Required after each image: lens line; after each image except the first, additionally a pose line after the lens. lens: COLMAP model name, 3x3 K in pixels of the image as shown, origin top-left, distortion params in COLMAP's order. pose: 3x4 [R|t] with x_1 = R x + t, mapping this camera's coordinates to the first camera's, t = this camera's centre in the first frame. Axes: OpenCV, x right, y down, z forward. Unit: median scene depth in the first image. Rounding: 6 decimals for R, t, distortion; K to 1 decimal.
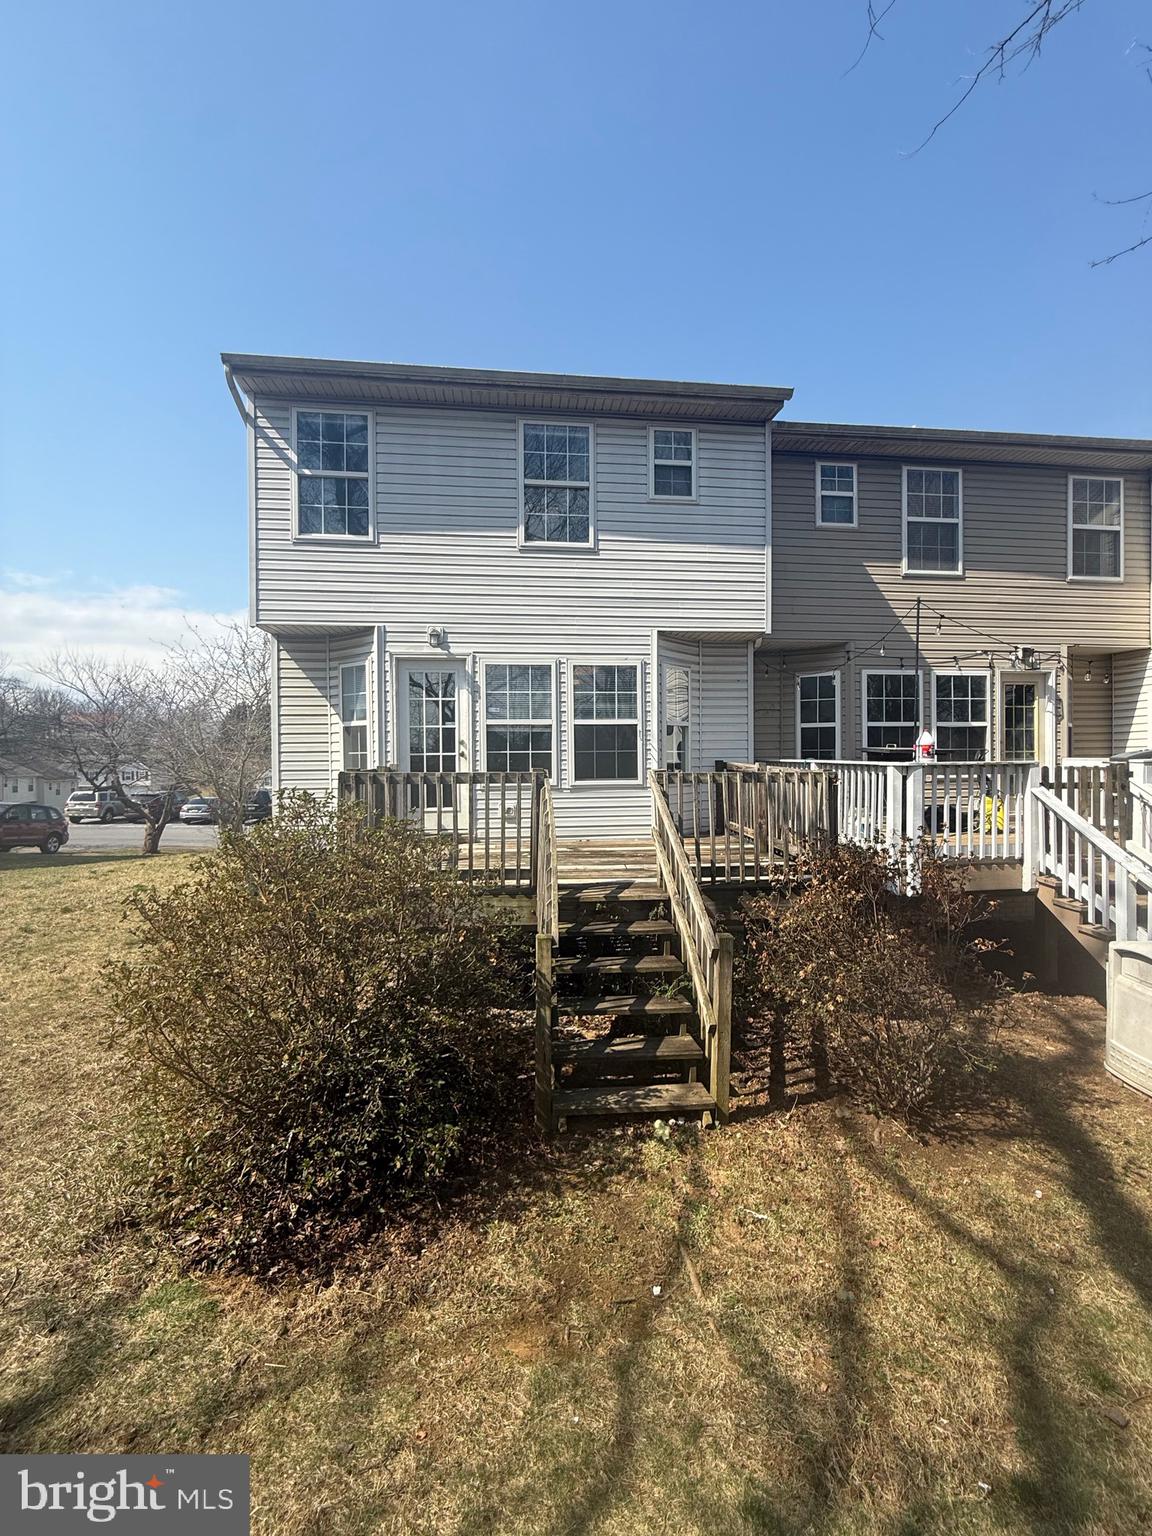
lens RADIAL K [[611.4, 0, 580.1], [0, 611.4, 763.3], [0, 0, 1]] dist [0.001121, -0.000366]
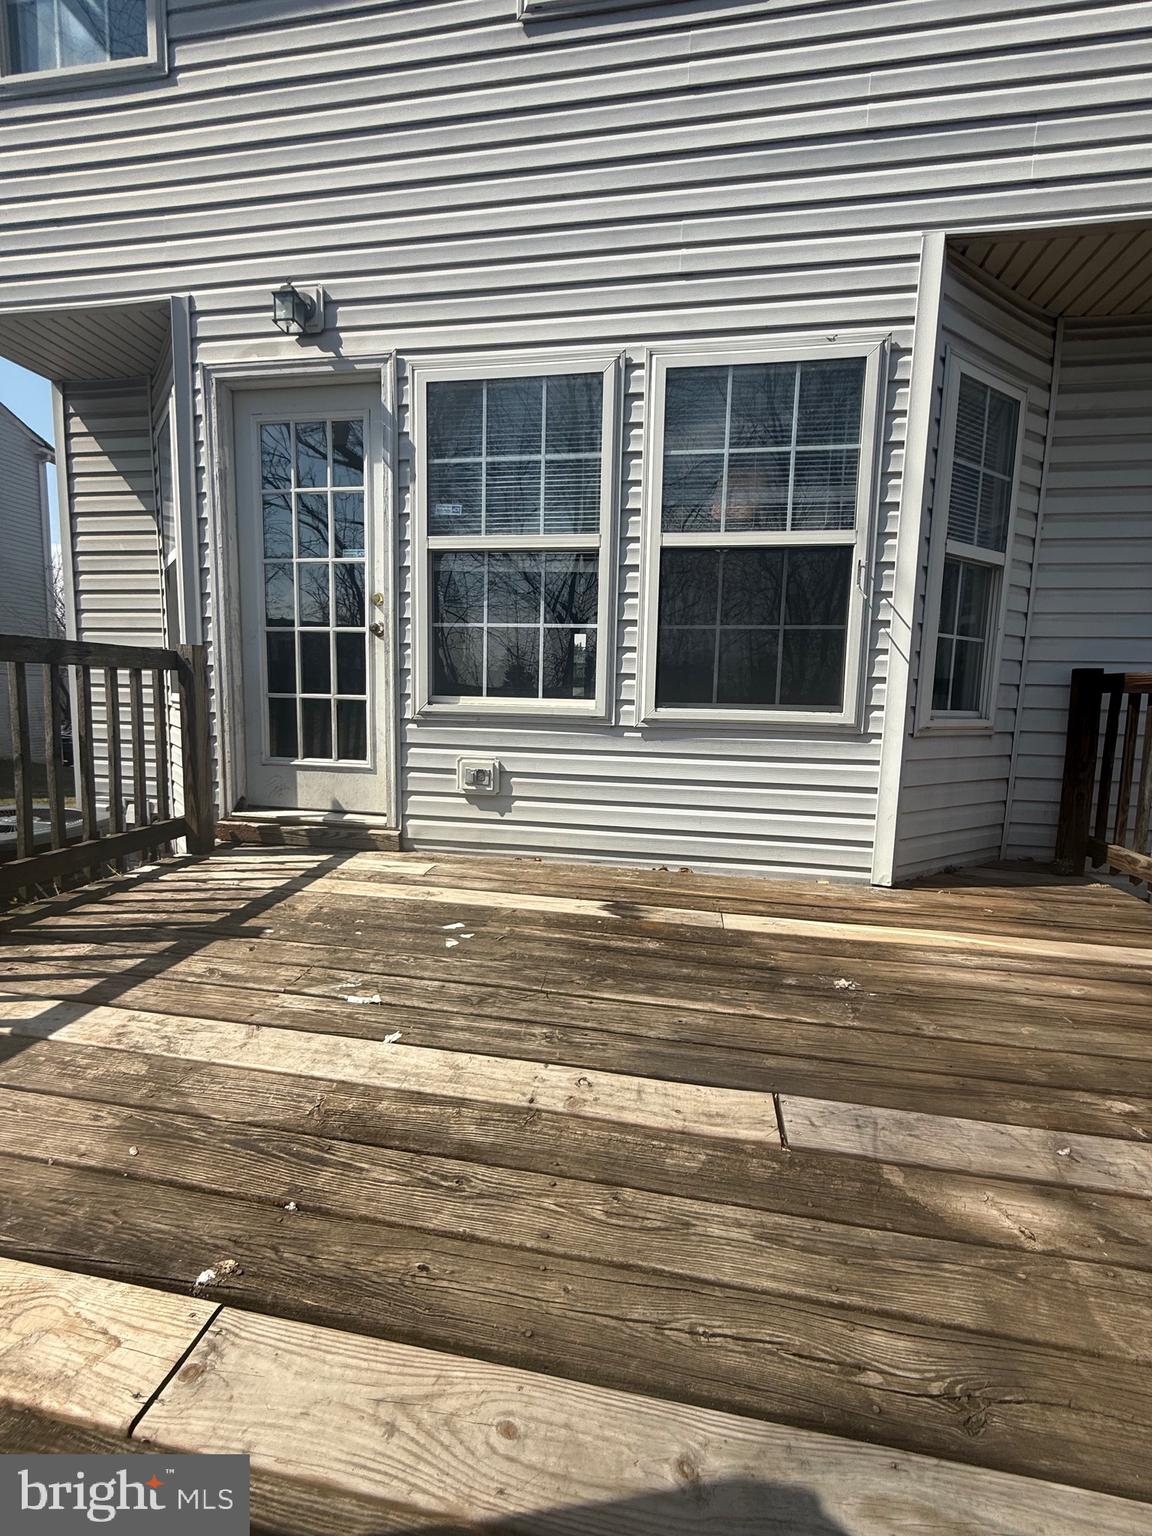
lens RADIAL K [[611.4, 0, 578.8], [0, 611.4, 760.9], [0, 0, 1]] dist [0.001121, -0.000366]
pose [[0.962869, 0.060711, -0.263056, 0.045699], [-0.034767, 0.994157, 0.102188, 0.025325], [0.267723, -0.089248, 0.959354, 0.647664]]
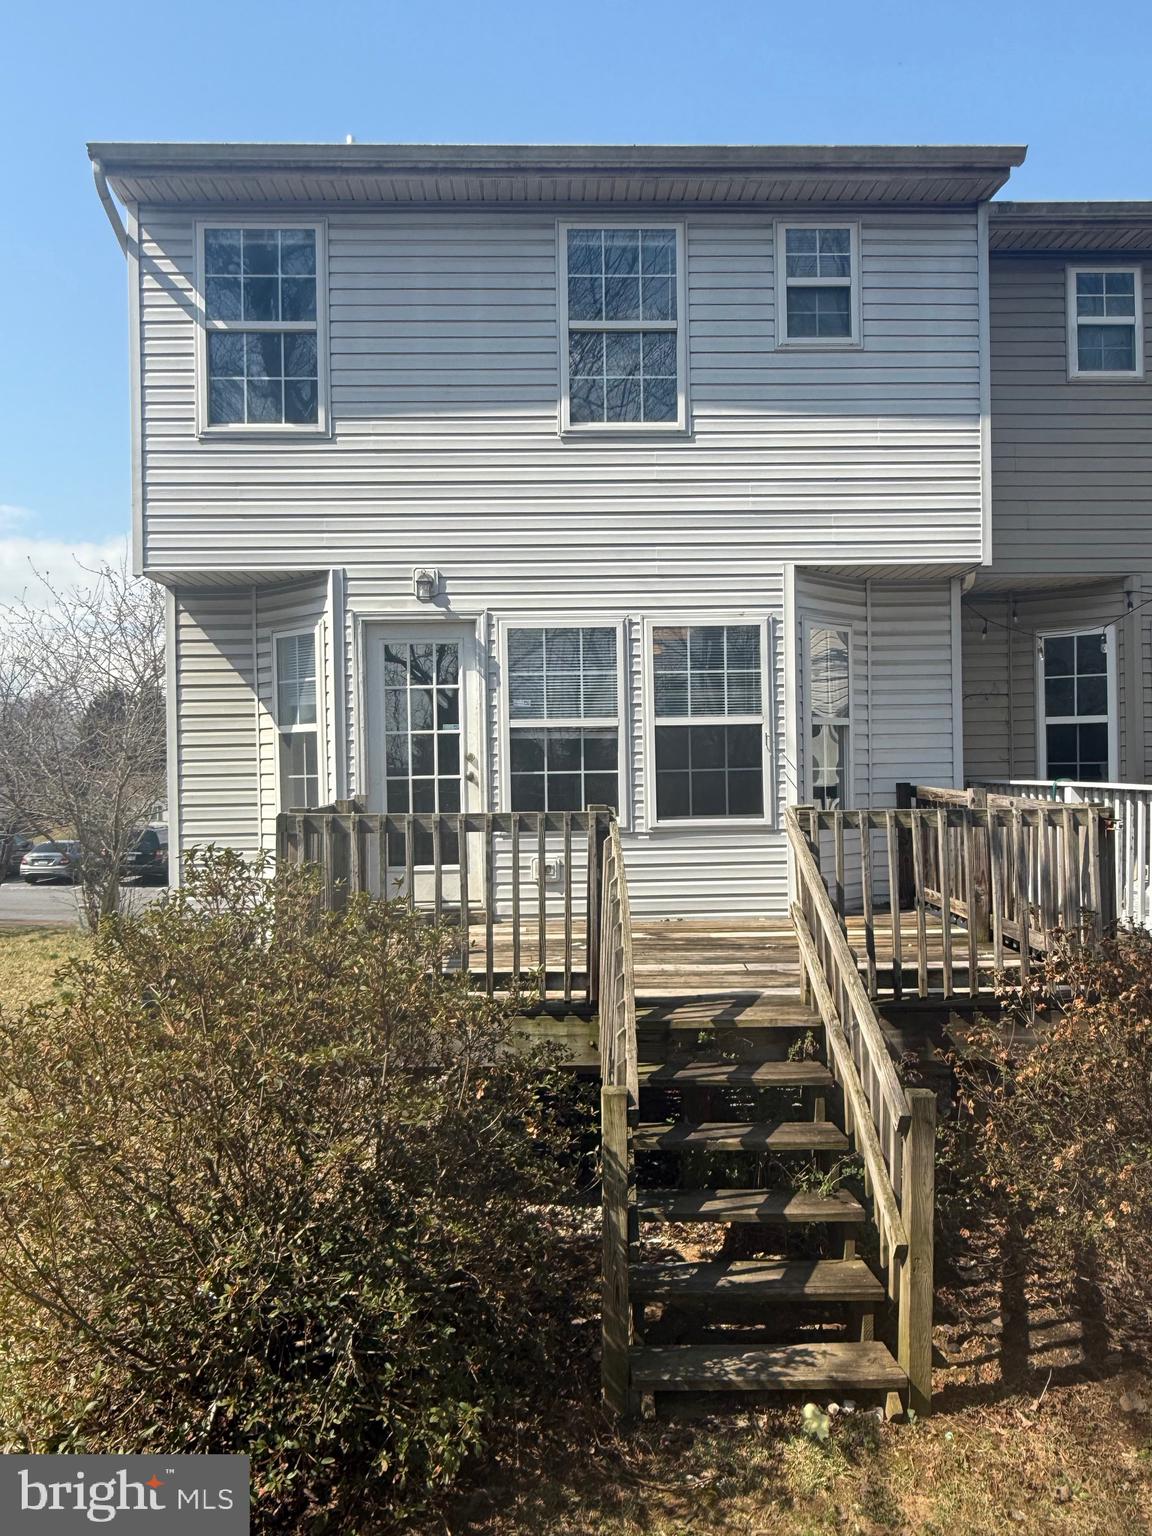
lens RADIAL K [[1025.5, 0, 579.7], [0, 1025.5, 772.4], [0, 0, 1]] dist [-0.000515, 0.001478]
pose [[0.996887, -0.008863, -0.078342, -0.005324], [0.008296, 0.999937, -0.007556, -0.010948], [0.078404, 0.006883, 0.996898, -0.005912]]
